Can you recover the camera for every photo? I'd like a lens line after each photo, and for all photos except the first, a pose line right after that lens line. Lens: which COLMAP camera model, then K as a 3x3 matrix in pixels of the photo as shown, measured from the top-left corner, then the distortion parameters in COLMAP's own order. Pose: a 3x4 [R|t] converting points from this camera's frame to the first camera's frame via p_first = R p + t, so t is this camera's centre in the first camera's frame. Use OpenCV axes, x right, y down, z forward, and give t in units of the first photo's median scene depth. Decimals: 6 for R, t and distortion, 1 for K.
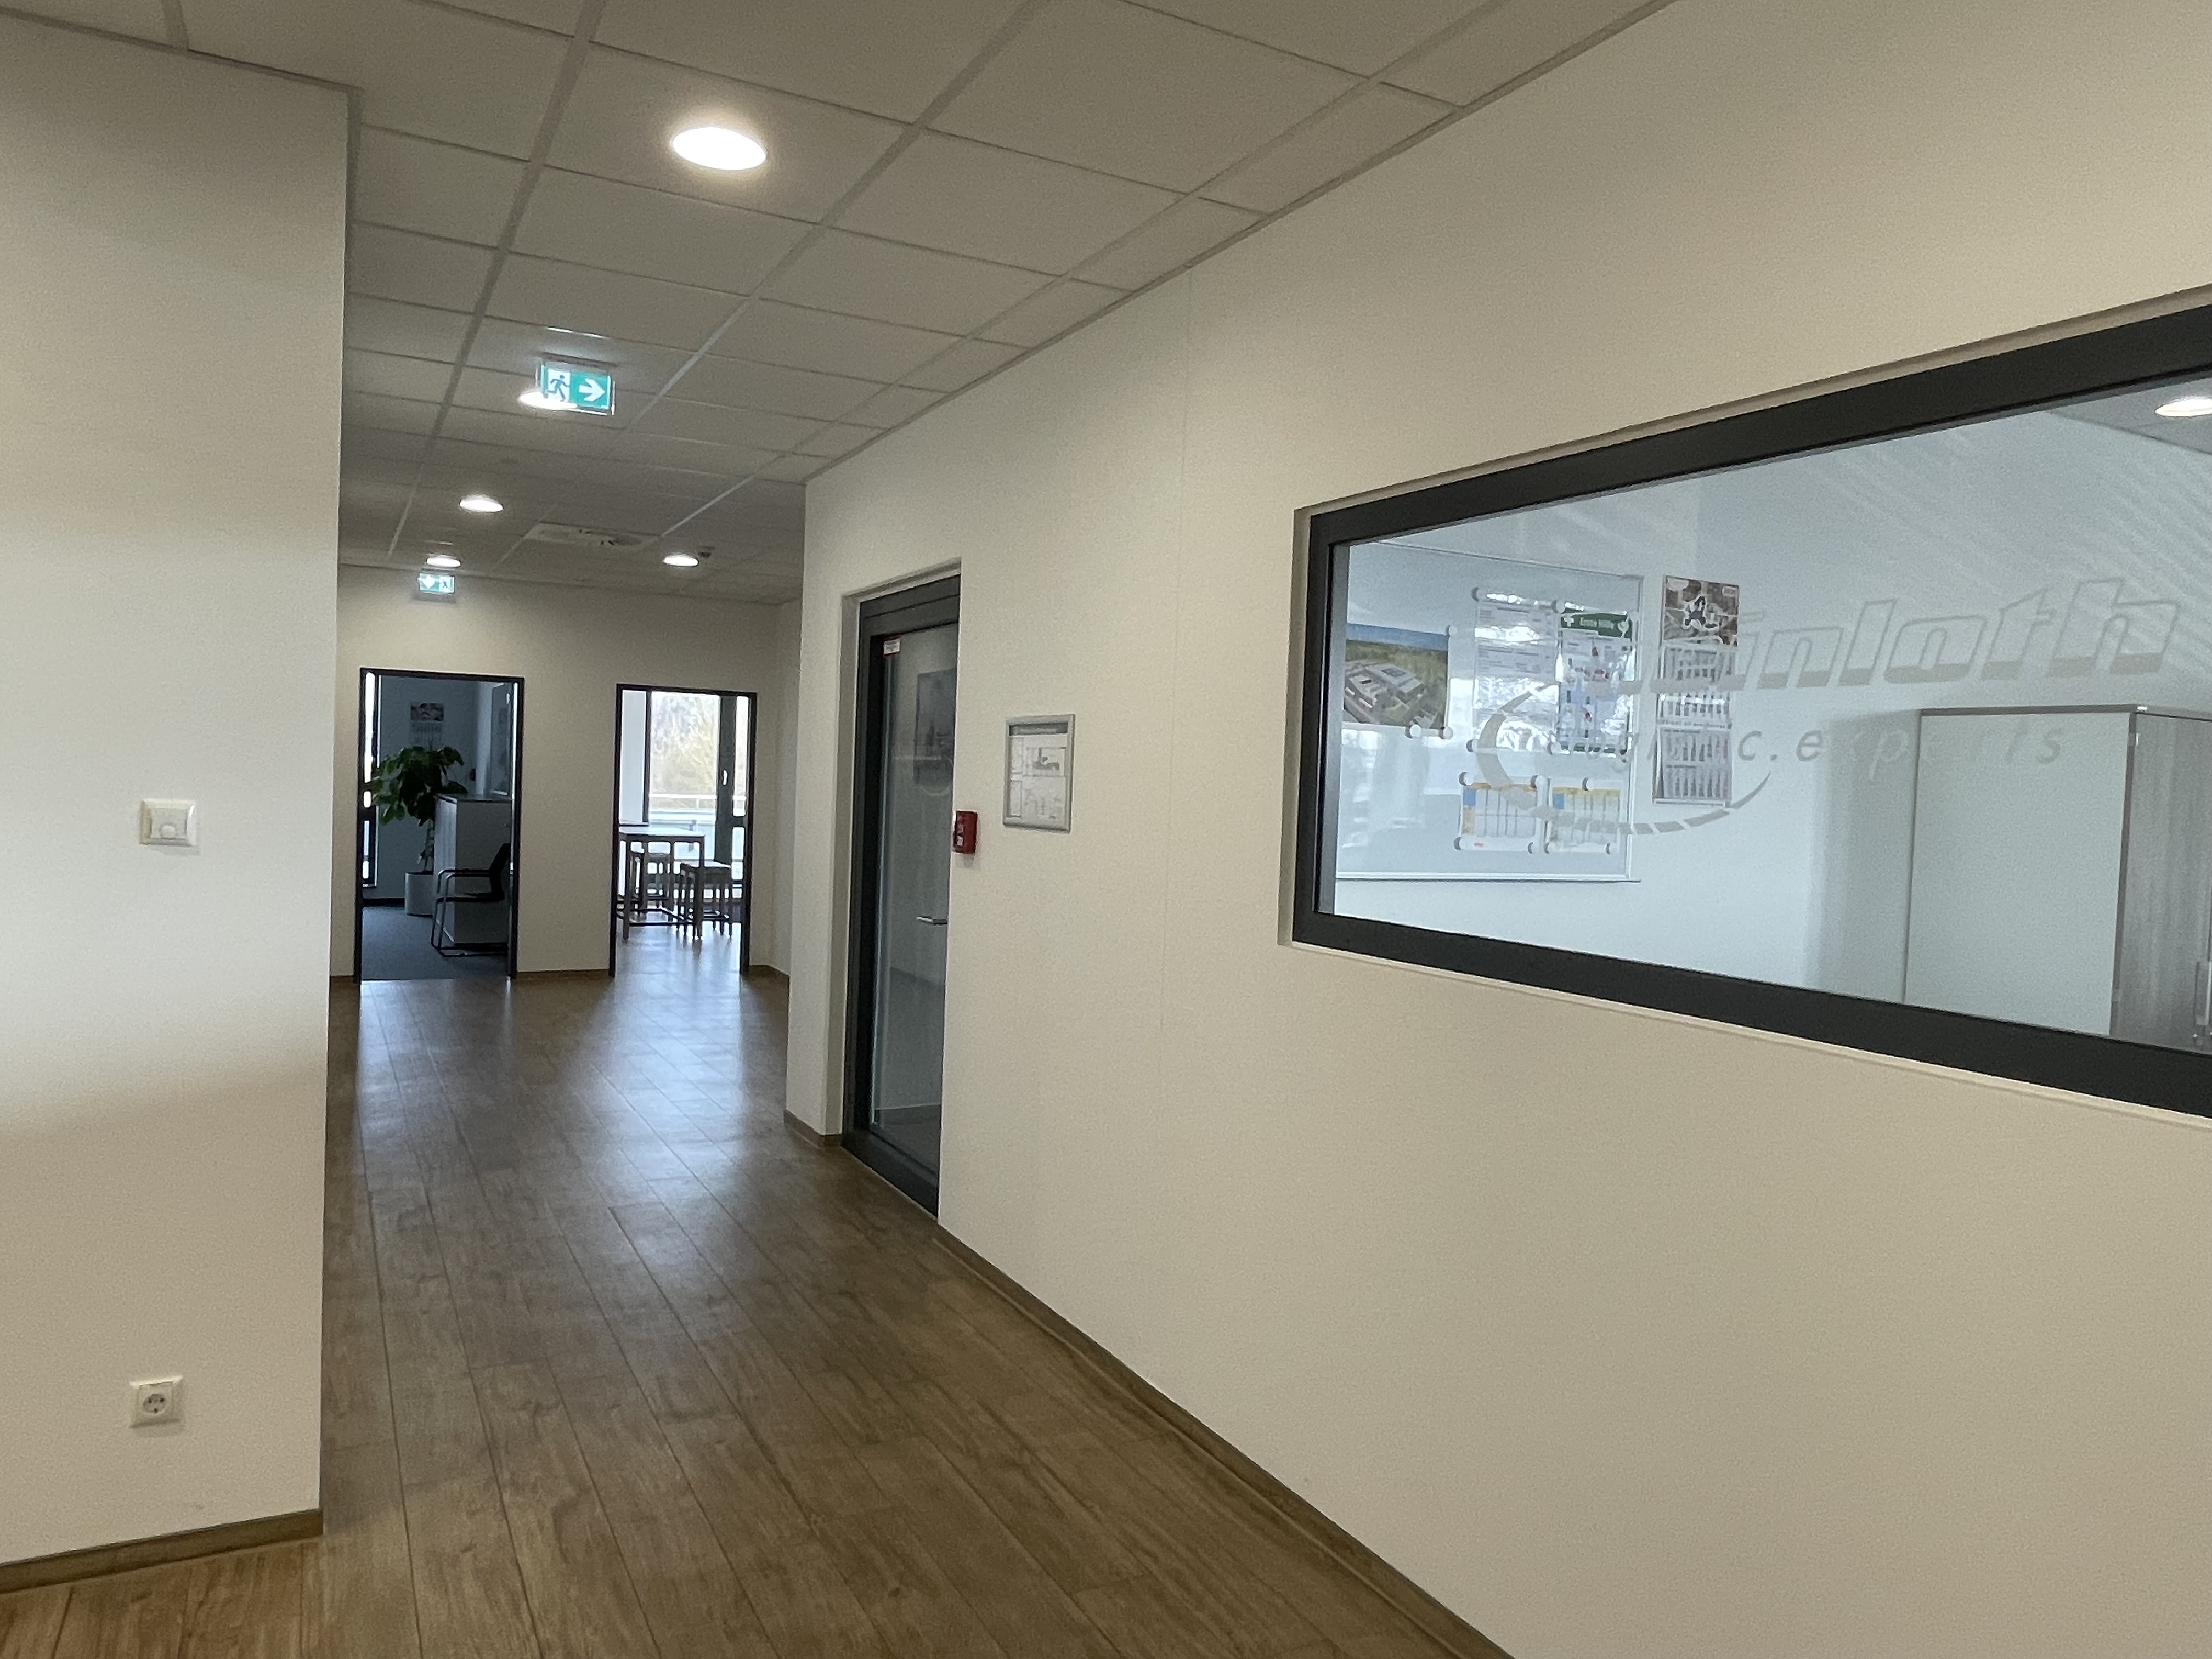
lens RADIAL K [[1482.3, 0, 1120.9], [0, 1482.3, 822.2], [0, 0, 1]] dist [-0.012233, -0.004950]
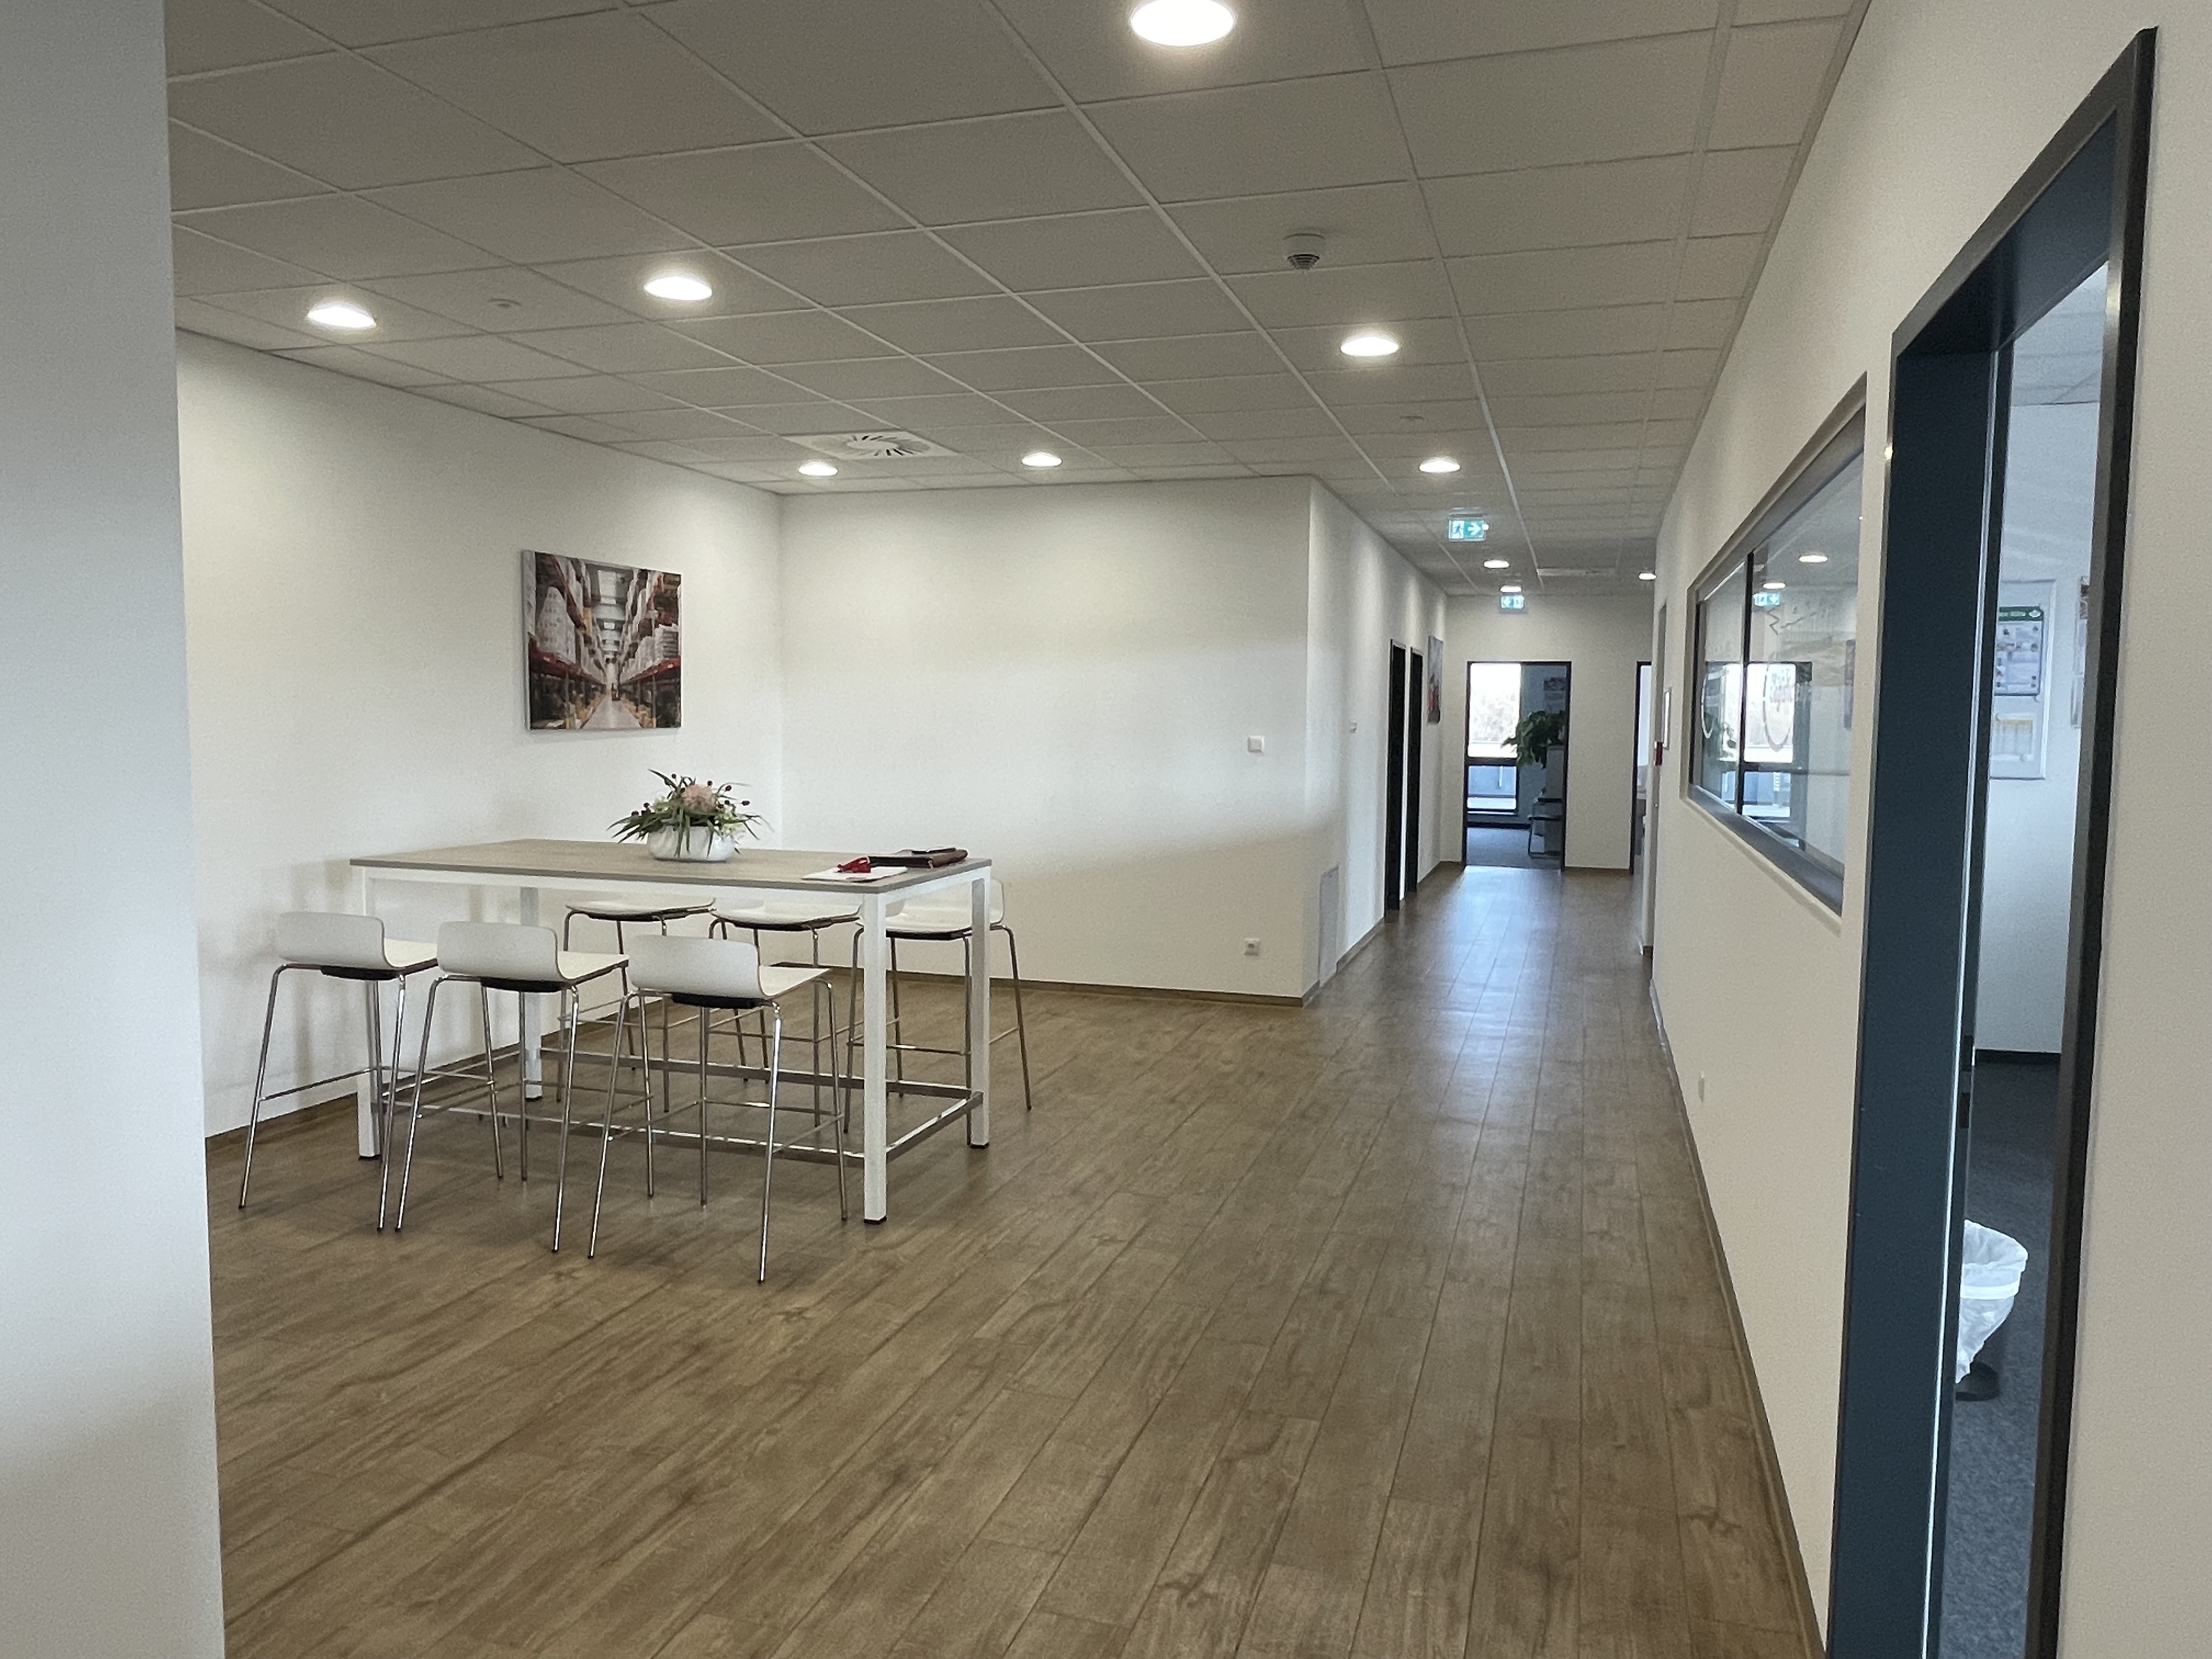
lens RADIAL K [[1482.3, 0, 1104.0], [0, 1482.3, 823.0], [0, 0, 1]] dist [-0.012233, -0.004950]
pose [[0.687659, 0.023781, -0.725644, 0.790758], [-0.003212, 0.999553, 0.029713, 0.043046], [0.726027, -0.018102, 0.687428, -0.762765]]
